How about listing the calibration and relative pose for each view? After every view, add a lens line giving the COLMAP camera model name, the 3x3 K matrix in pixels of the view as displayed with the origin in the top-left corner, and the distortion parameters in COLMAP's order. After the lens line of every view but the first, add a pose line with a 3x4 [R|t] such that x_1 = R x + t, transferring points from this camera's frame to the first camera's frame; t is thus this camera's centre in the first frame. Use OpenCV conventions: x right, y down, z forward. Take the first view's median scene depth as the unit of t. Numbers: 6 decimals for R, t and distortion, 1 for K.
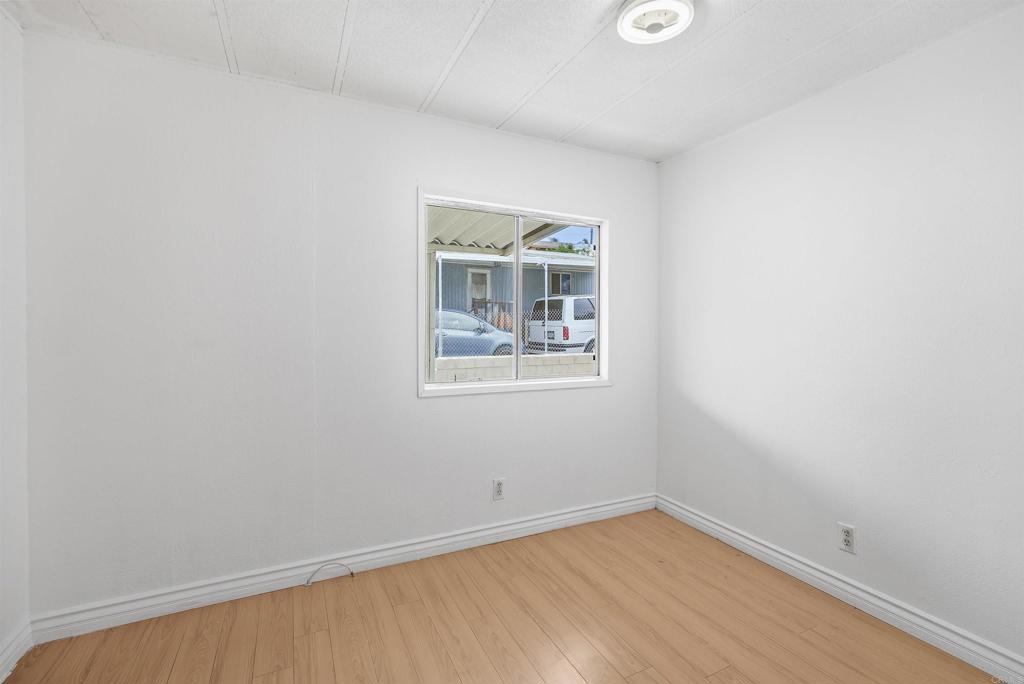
lens RADIAL K [[456.2, 0, 516.8], [0, 456.2, 336.7], [0, 0, 1]] dist [-0.014785, 0.007684]
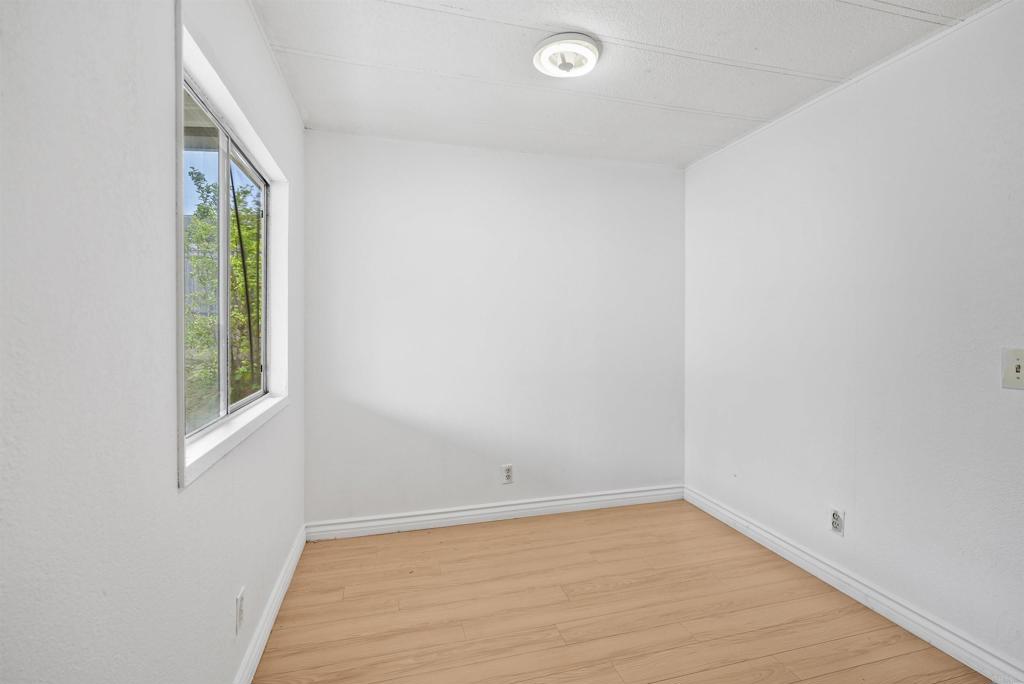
lens RADIAL K [[456.2, 0, 513.2], [0, 456.2, 337.2], [0, 0, 1]] dist [-0.014785, 0.007684]
pose [[0.194433, -0.022766, 0.980652, -0.562085], [0.020199, 0.999612, 0.019201, -0.008290], [-0.980708, 0.016075, 0.194817, 0.600947]]
